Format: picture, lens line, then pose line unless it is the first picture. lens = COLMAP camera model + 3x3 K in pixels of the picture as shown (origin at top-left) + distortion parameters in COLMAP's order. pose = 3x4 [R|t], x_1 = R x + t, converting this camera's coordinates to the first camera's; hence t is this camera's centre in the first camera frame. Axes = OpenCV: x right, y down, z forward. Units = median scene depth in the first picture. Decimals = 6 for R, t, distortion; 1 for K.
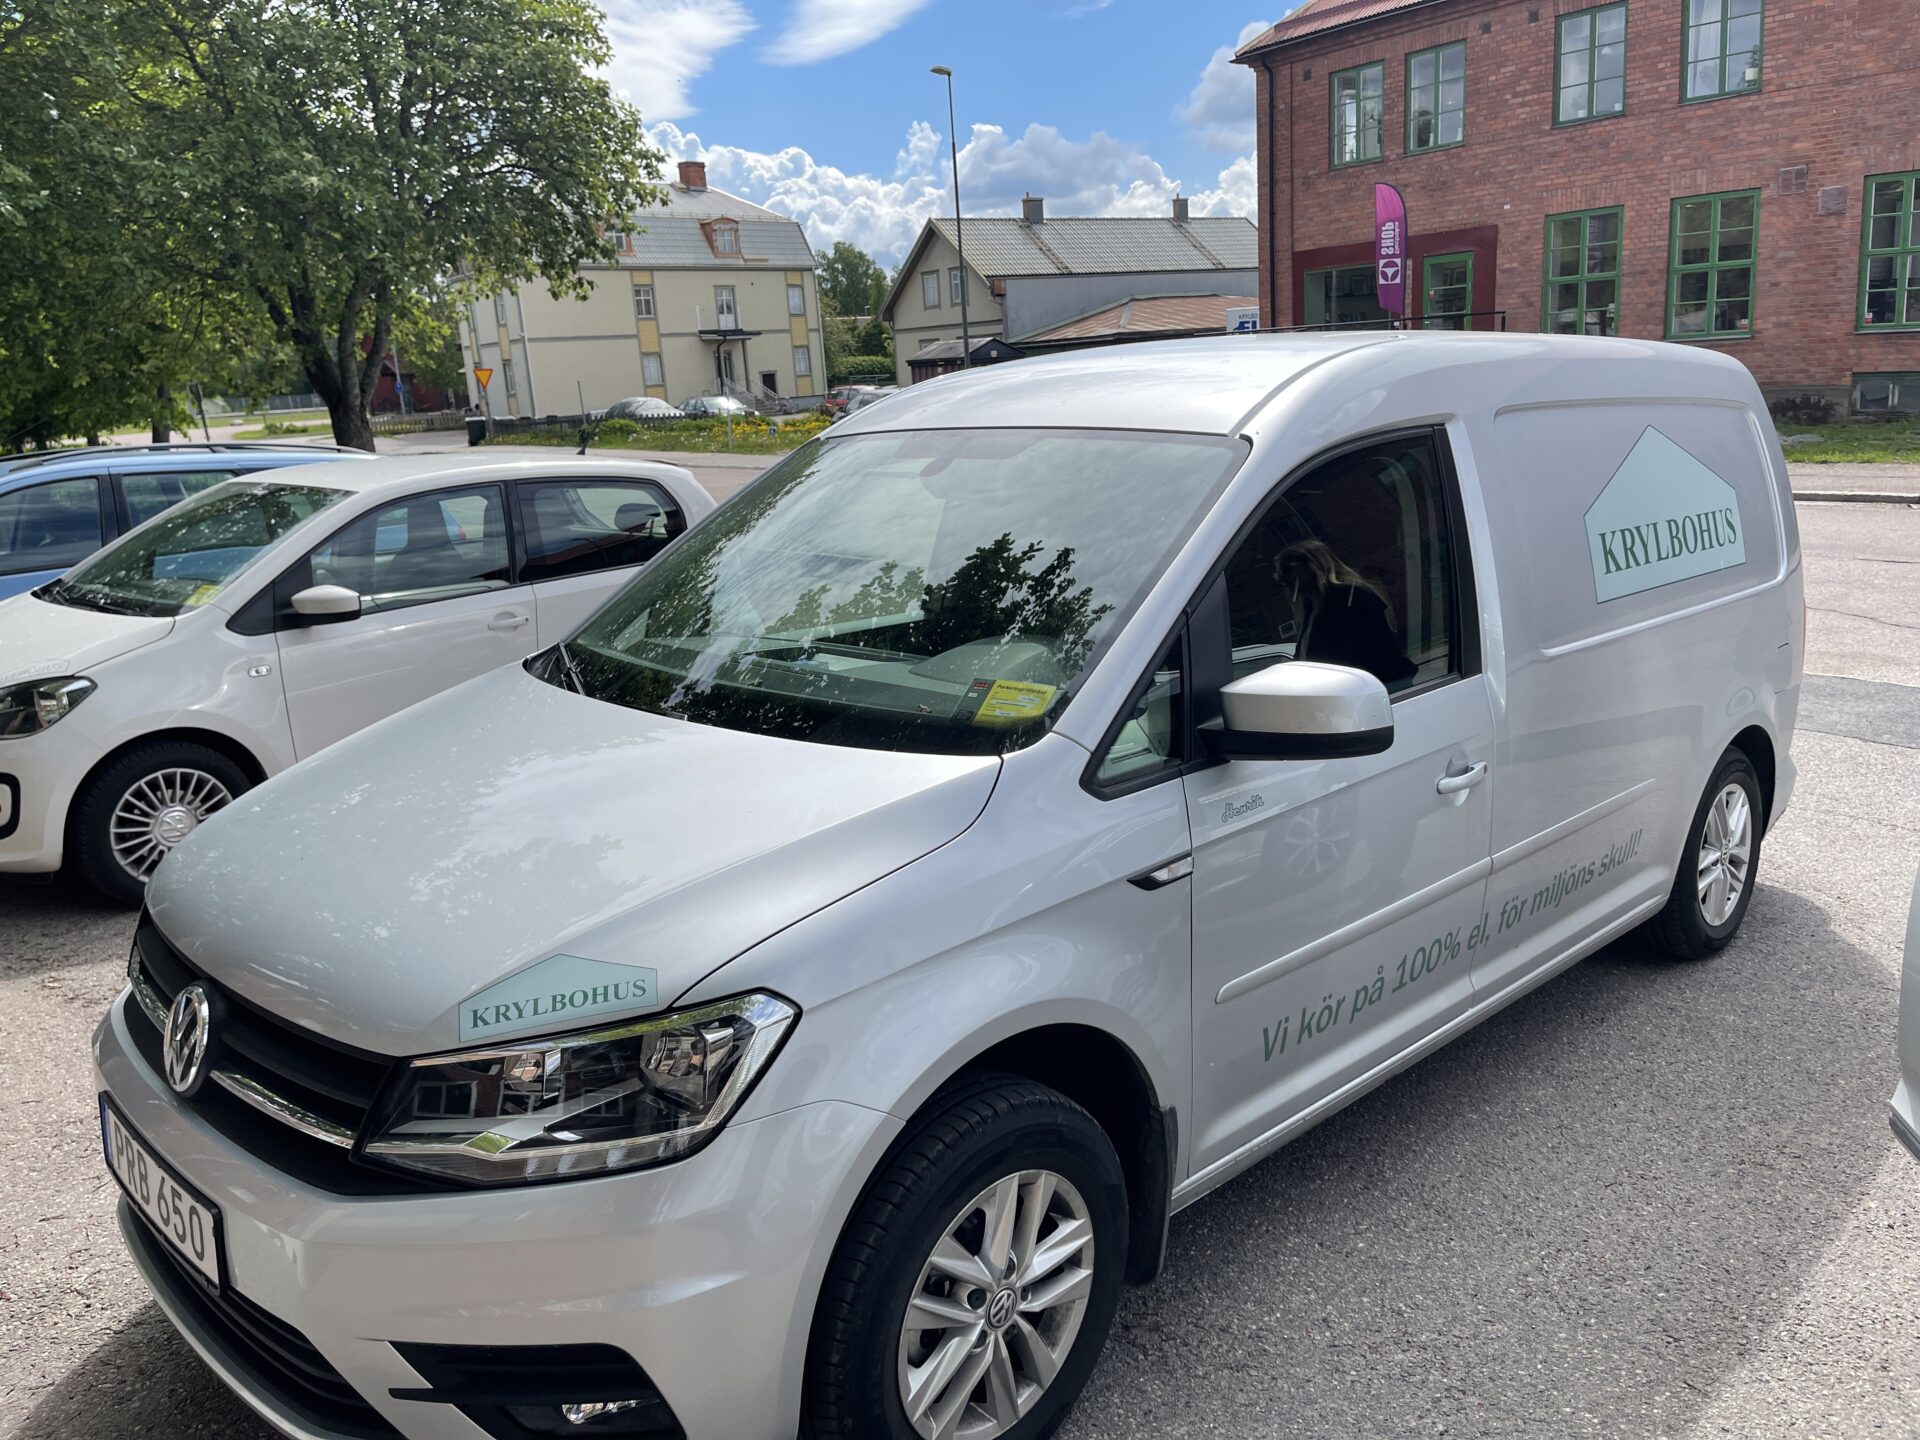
lens RADIAL K [[1424.4, 0, 946.6], [0, 1424.4, 719.7], [0, 0, 1]] dist [-0.004306, -0.022684]
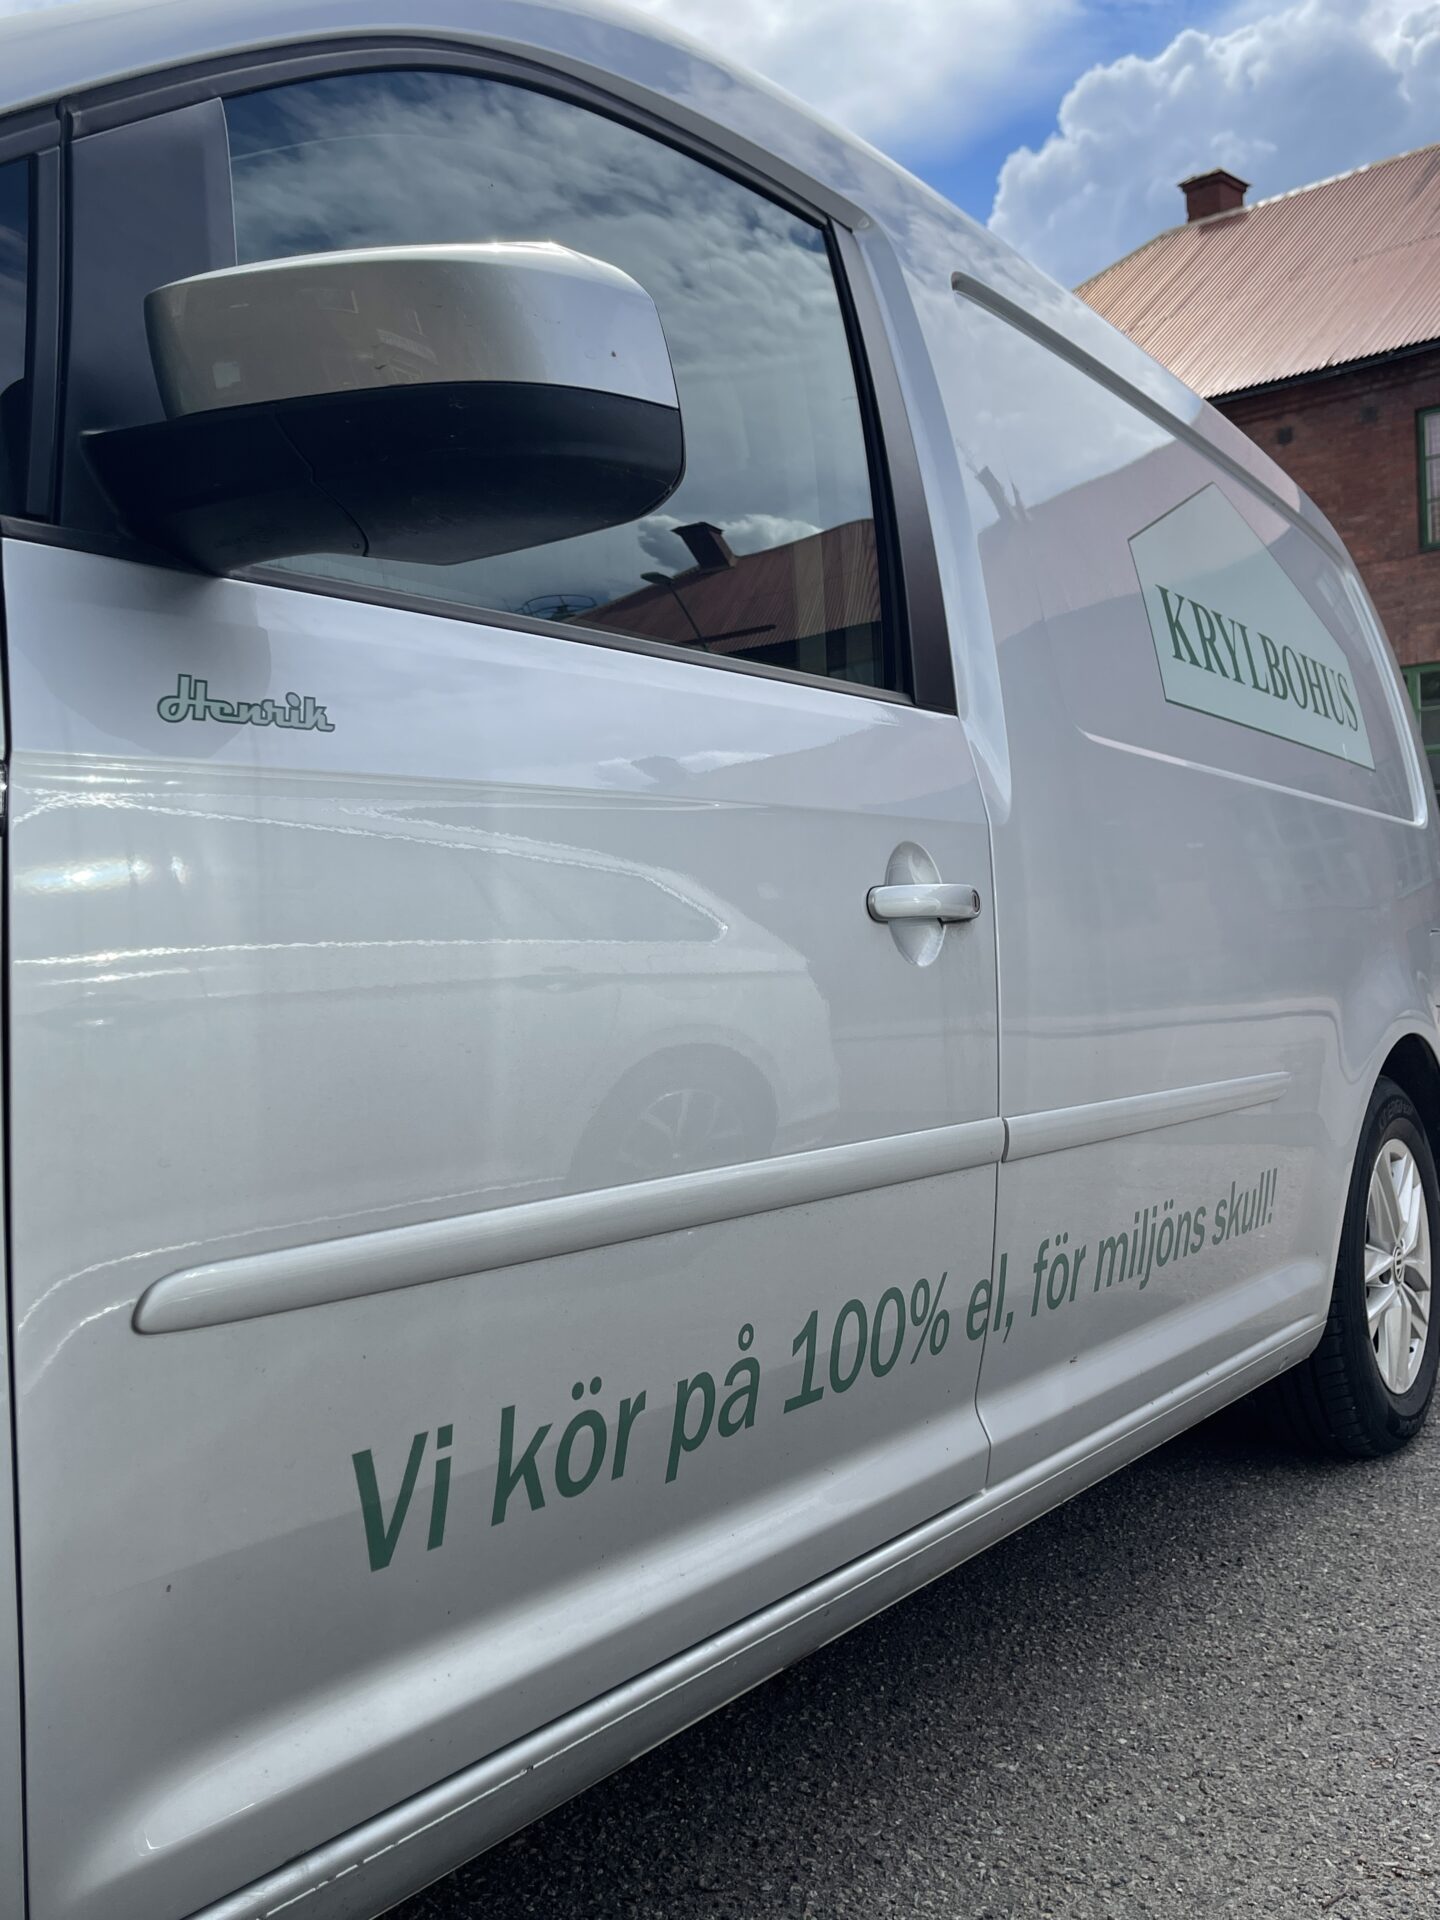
lens RADIAL K [[1723.0, 0, 736.8], [0, 1723.0, 959.6], [0, 0, 1]] dist [0.001781, -0.009730]
pose [[0.977433, 0.015754, 0.210658, 0.177879], [0.032883, 0.973713, -0.225391, 0.158615], [-0.208672, 0.227232, 0.951221, 0.470064]]
